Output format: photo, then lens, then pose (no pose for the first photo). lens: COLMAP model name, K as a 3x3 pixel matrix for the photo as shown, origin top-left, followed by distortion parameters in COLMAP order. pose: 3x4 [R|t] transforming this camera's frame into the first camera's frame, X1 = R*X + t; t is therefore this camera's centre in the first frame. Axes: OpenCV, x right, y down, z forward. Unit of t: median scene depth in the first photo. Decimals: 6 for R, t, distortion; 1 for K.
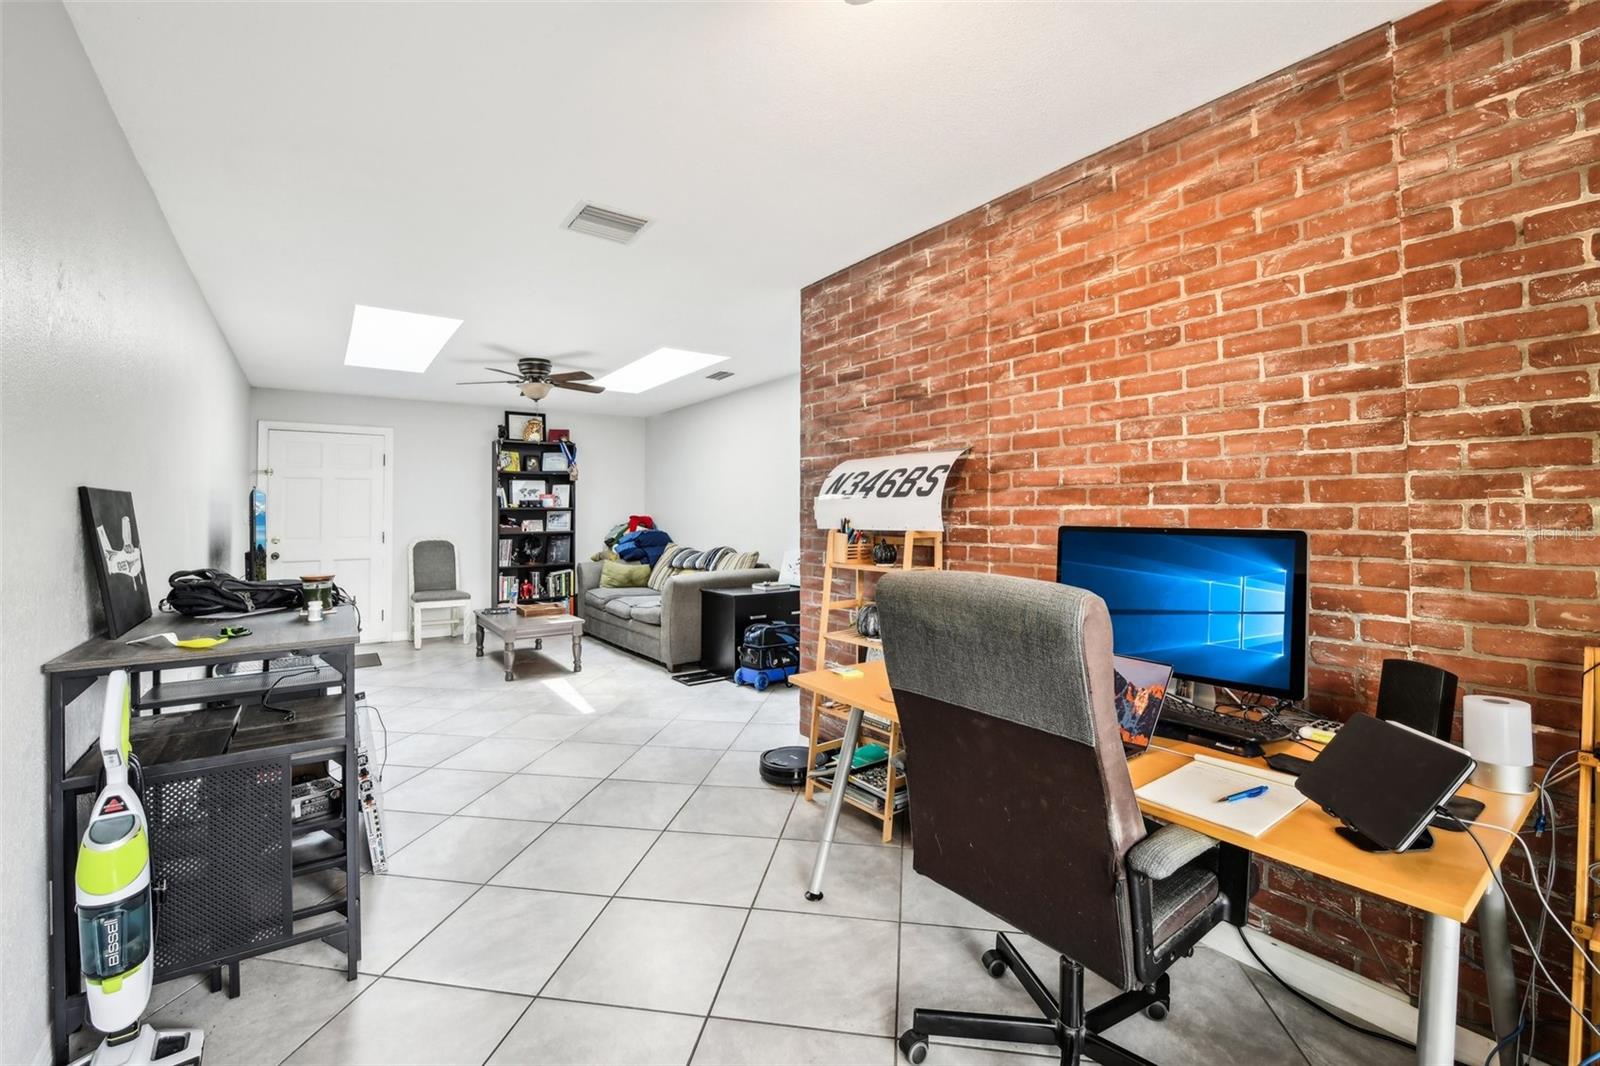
lens RADIAL K [[668.3, 0, 808.4], [0, 668.3, 516.8], [0, 0, 1]] dist [-0.017199, -0.002398]
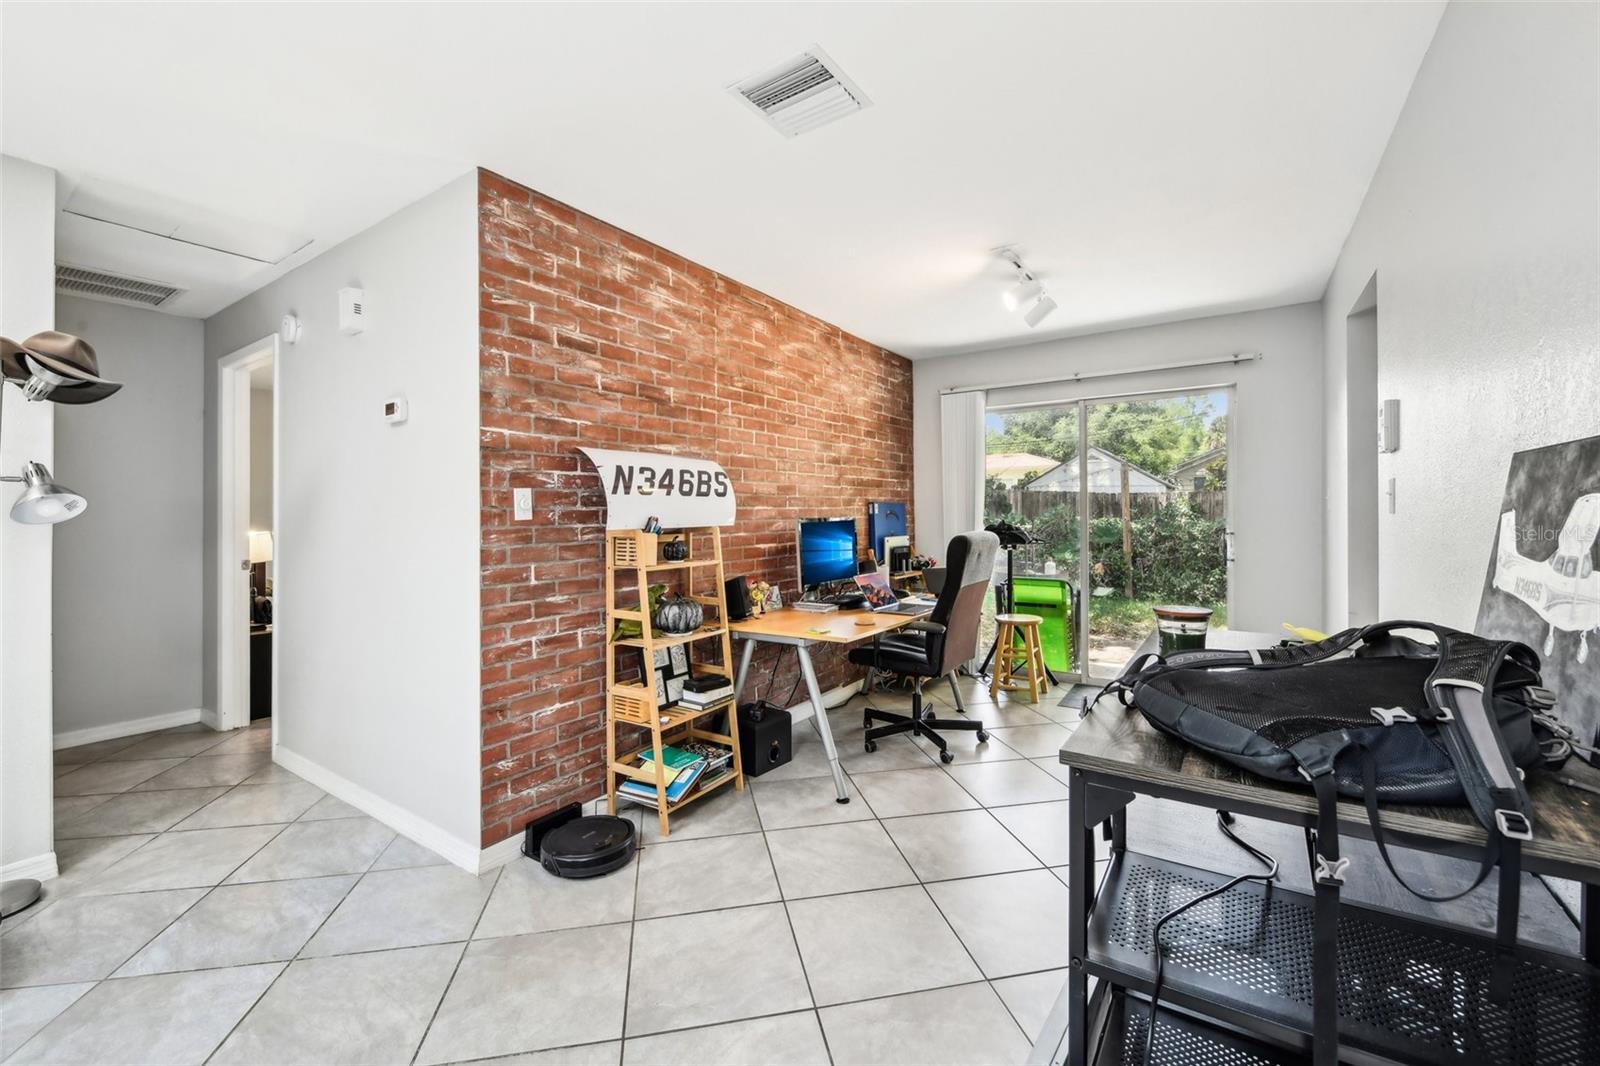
lens RADIAL K [[664.5, 0, 801.8], [0, 664.5, 535.4], [0, 0, 1]] dist [-0.024684, -0.000973]
pose [[-0.347340, -0.025711, 0.937387, -0.909187], [0.014074, 0.999369, 0.032626, 0.000959], [-0.937634, 0.024525, -0.346759, 1.171118]]
